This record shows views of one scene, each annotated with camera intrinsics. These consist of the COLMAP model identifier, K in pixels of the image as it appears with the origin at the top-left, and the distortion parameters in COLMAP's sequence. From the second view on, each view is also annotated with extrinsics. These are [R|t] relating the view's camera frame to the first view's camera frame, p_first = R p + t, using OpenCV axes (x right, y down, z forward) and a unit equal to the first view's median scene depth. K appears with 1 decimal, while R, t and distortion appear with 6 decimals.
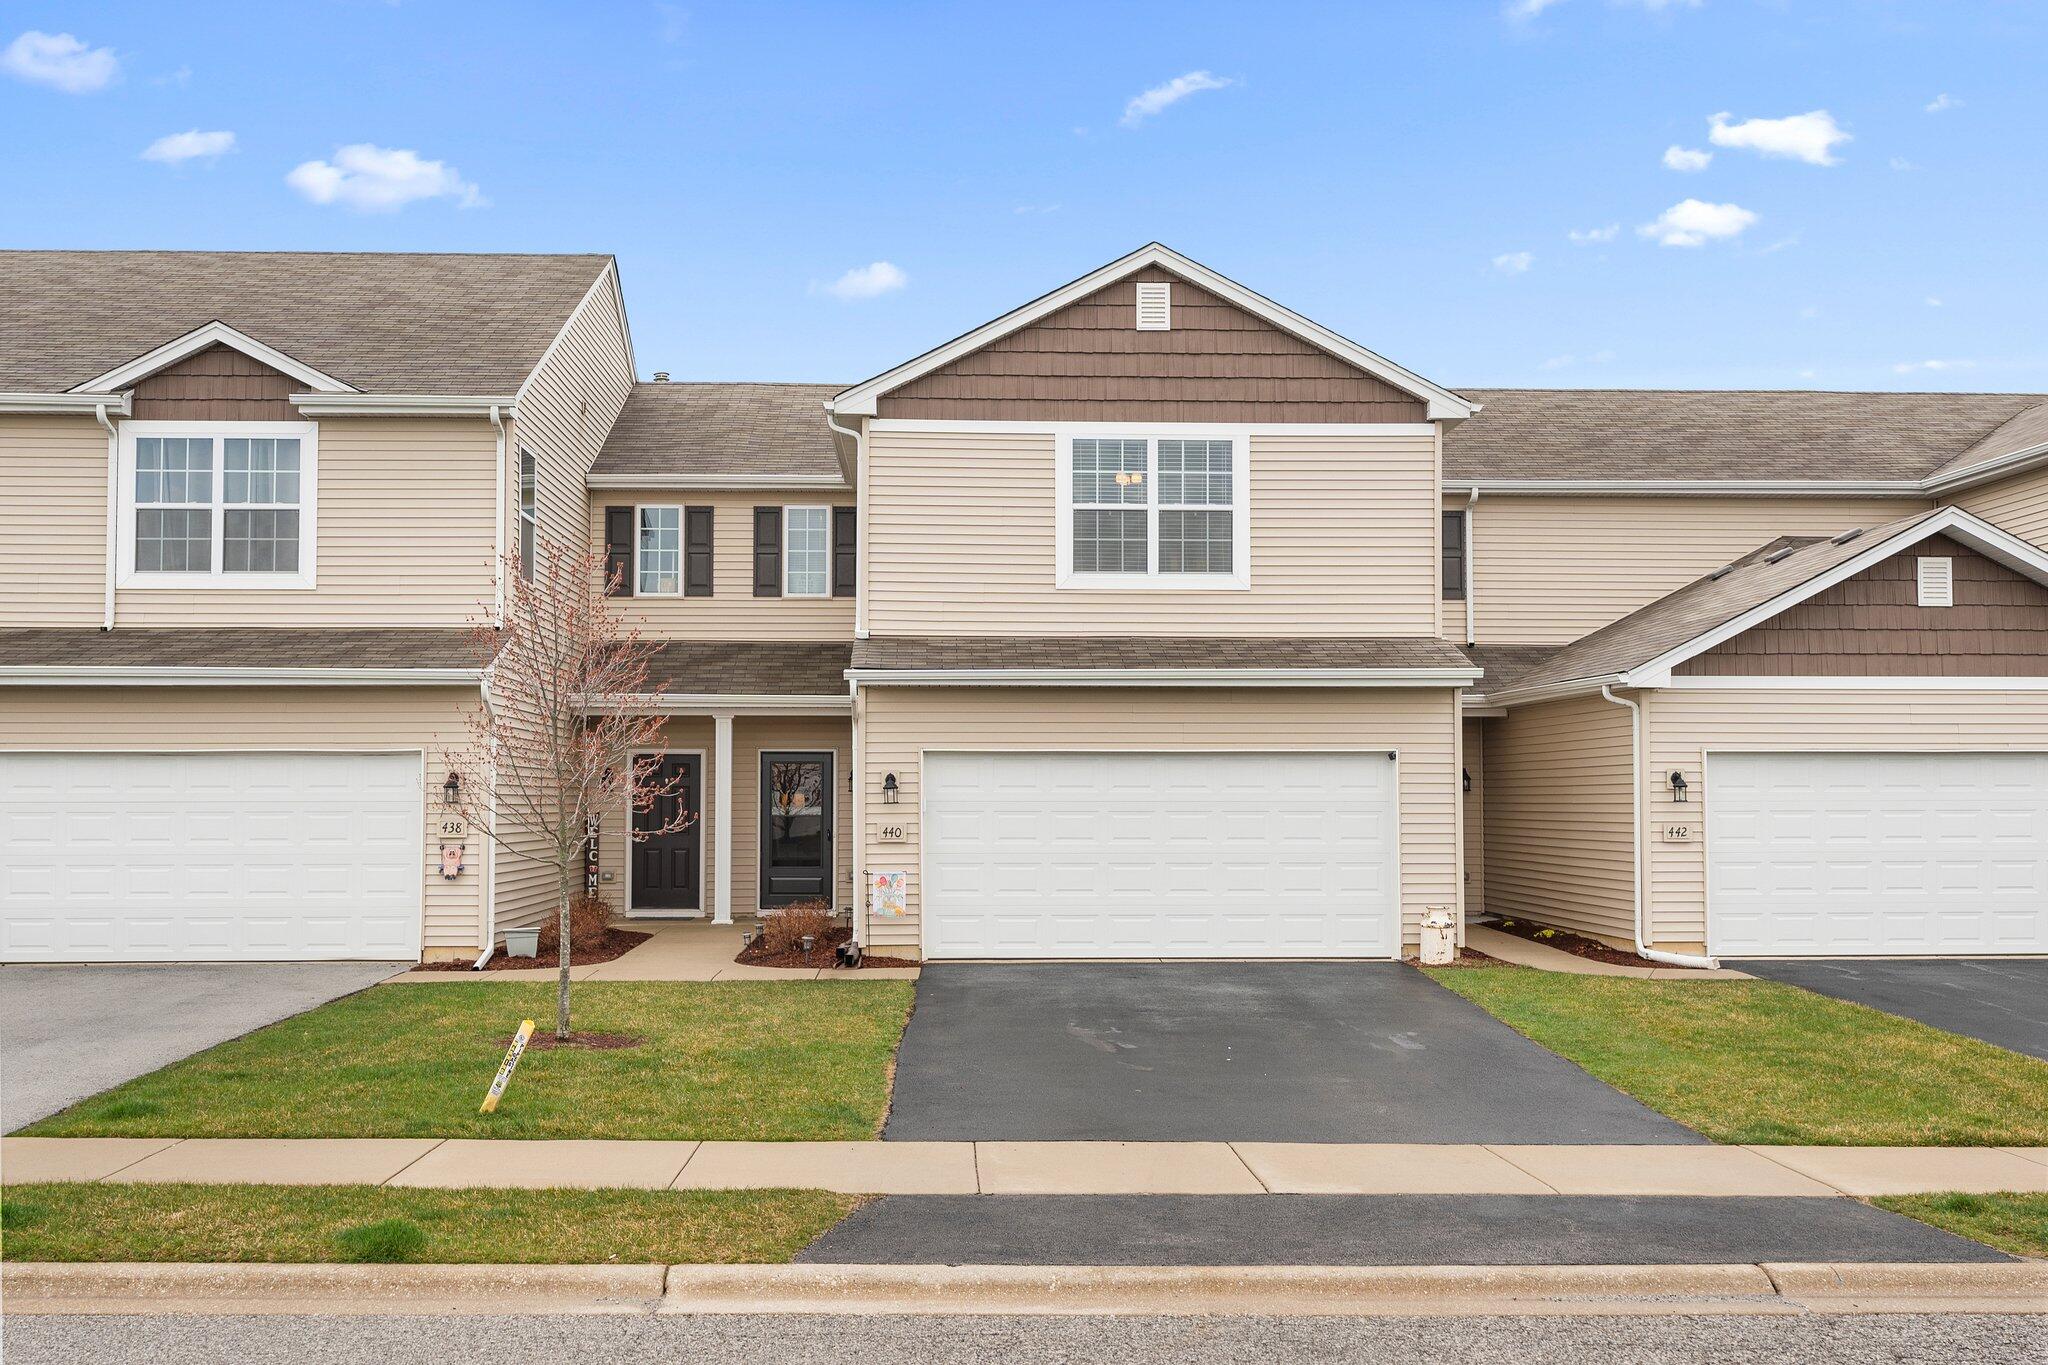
lens RADIAL K [[2023.2, 0, 1024.6], [0, 2023.2, 717.0], [0, 0, 1]] dist [0.010163, 0.007392]
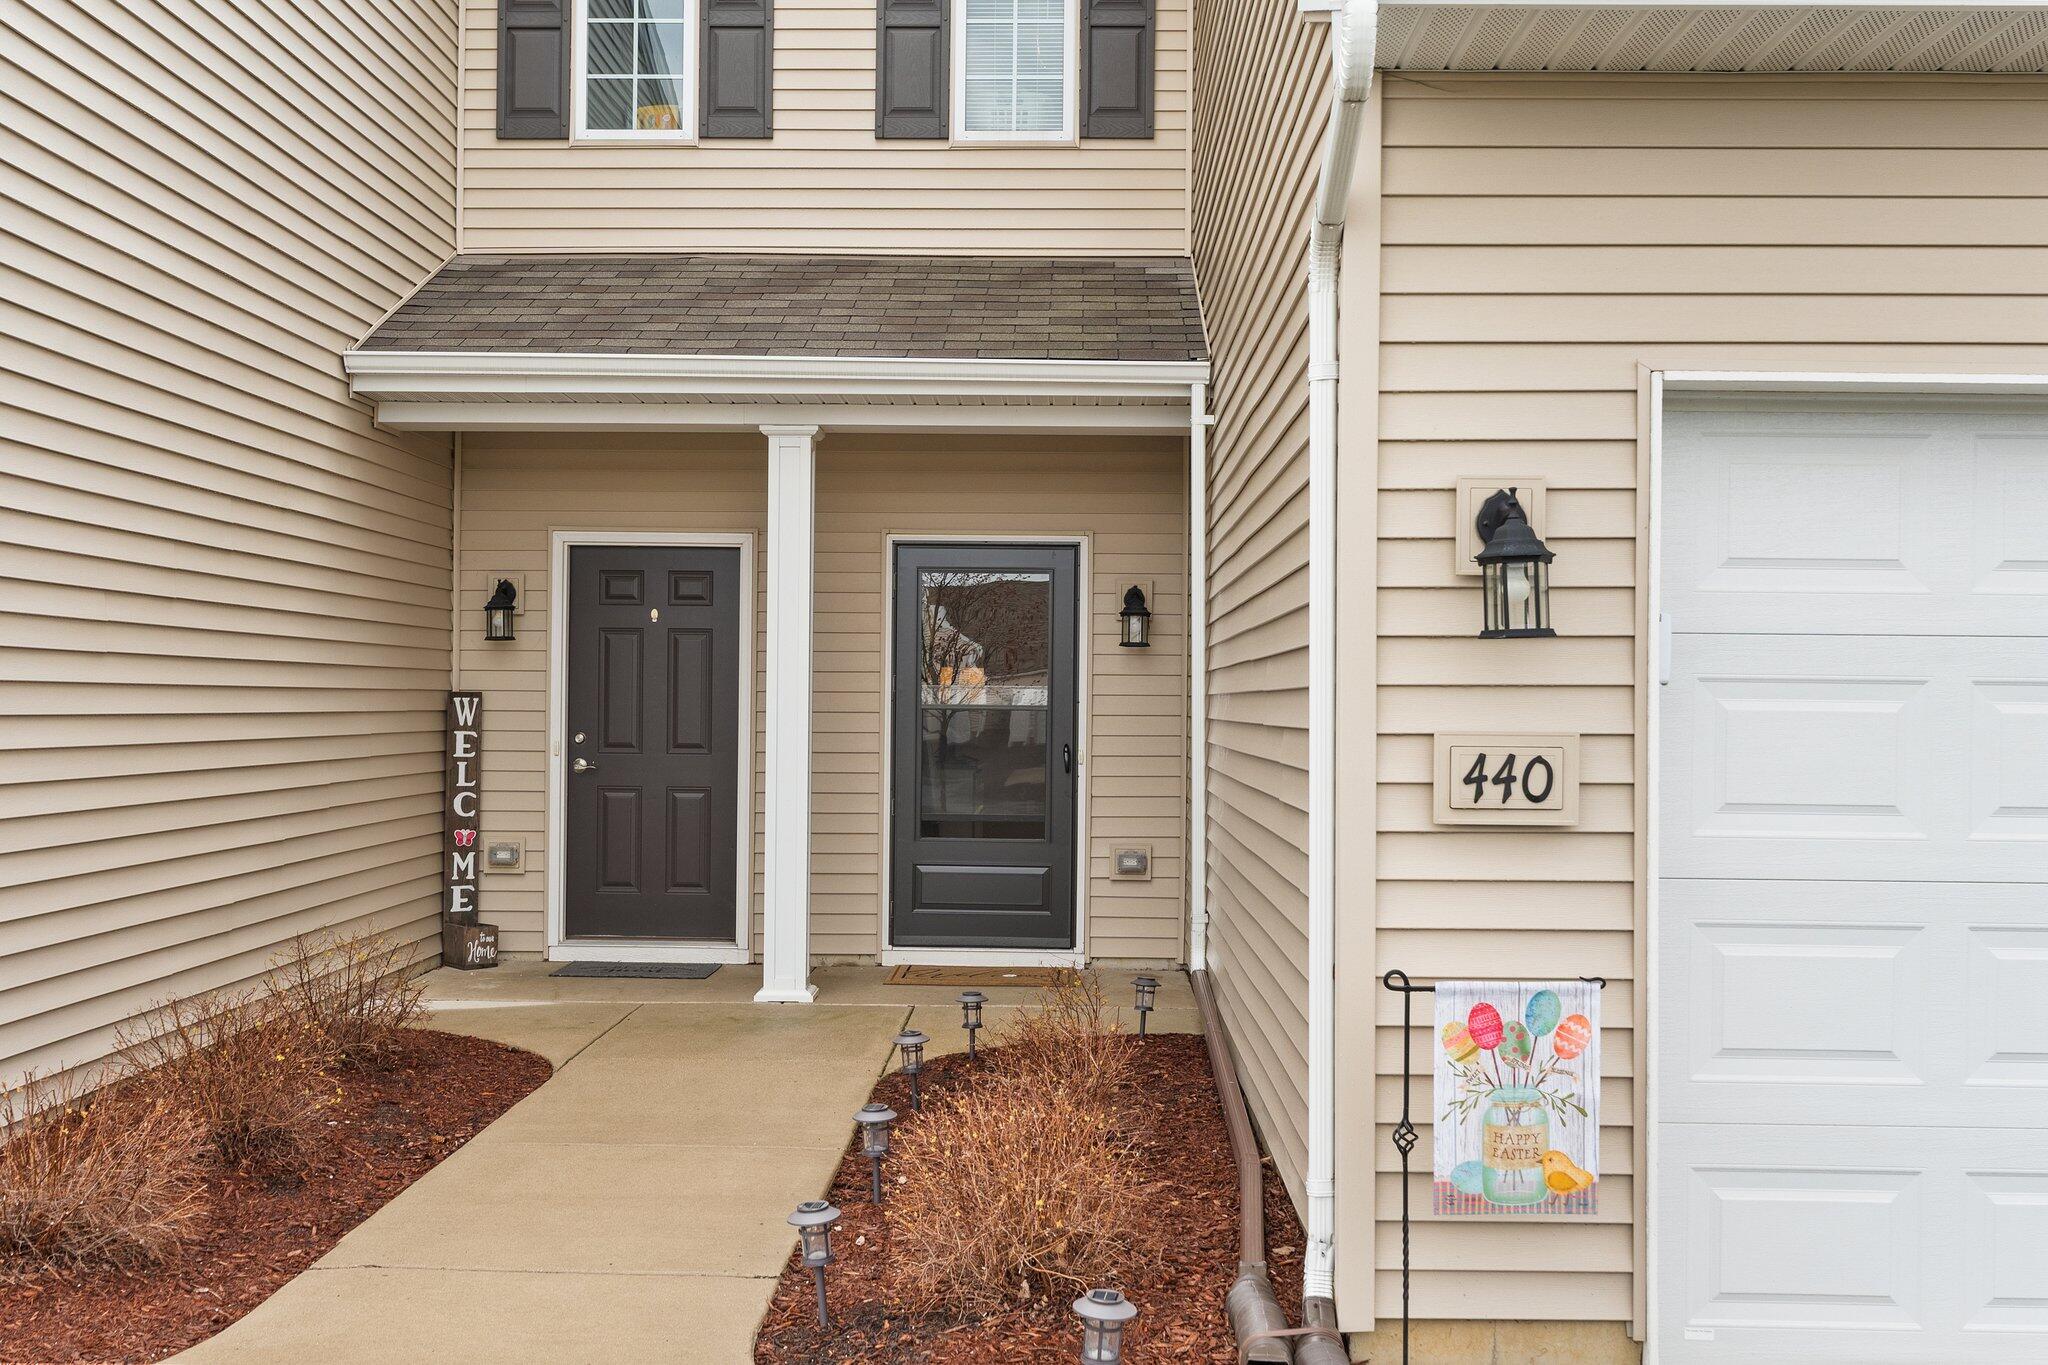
lens RADIAL K [[2023.2, 0, 1024.6], [0, 2023.2, 717.0], [0, 0, 1]] dist [0.010163, 0.007392]
pose [[0.997546, 0.010866, -0.069167, -0.094921], [-0.007599, 0.998851, 0.047320, 0.039156], [0.069602, -0.046679, 0.996482, 0.746738]]
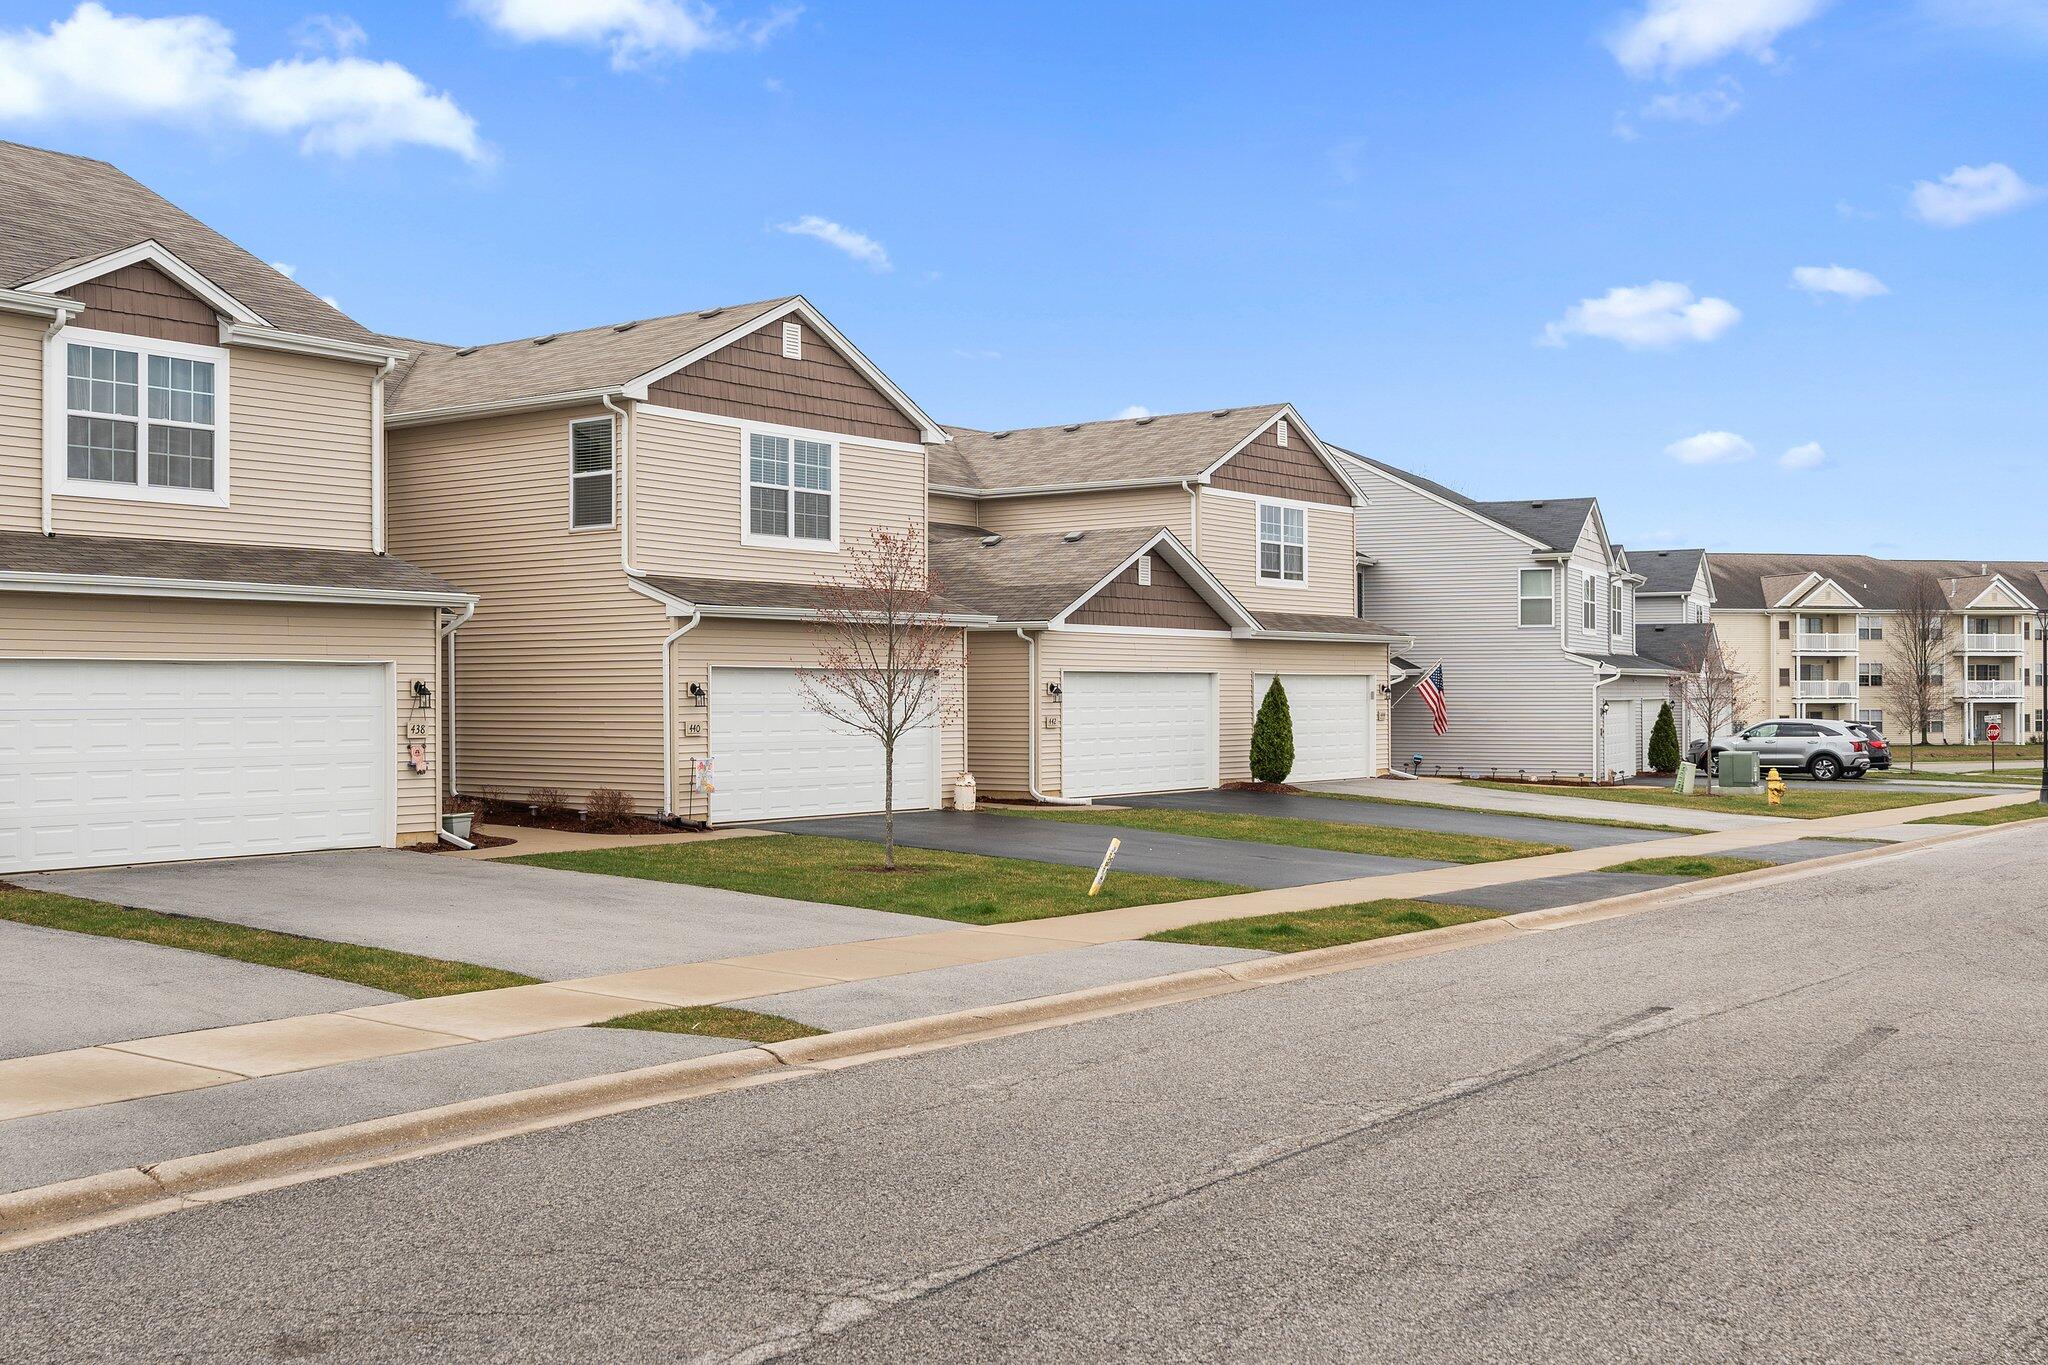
lens RADIAL K [[2023.2, 0, 1024.6], [0, 2023.2, 717.0], [0, 0, 1]] dist [0.010163, 0.007392]
pose [[0.645763, -0.009763, 0.763475, -0.876535], [-0.024757, 0.999125, 0.033716, 0.000245], [-0.763136, -0.040674, 0.644957, -0.007383]]
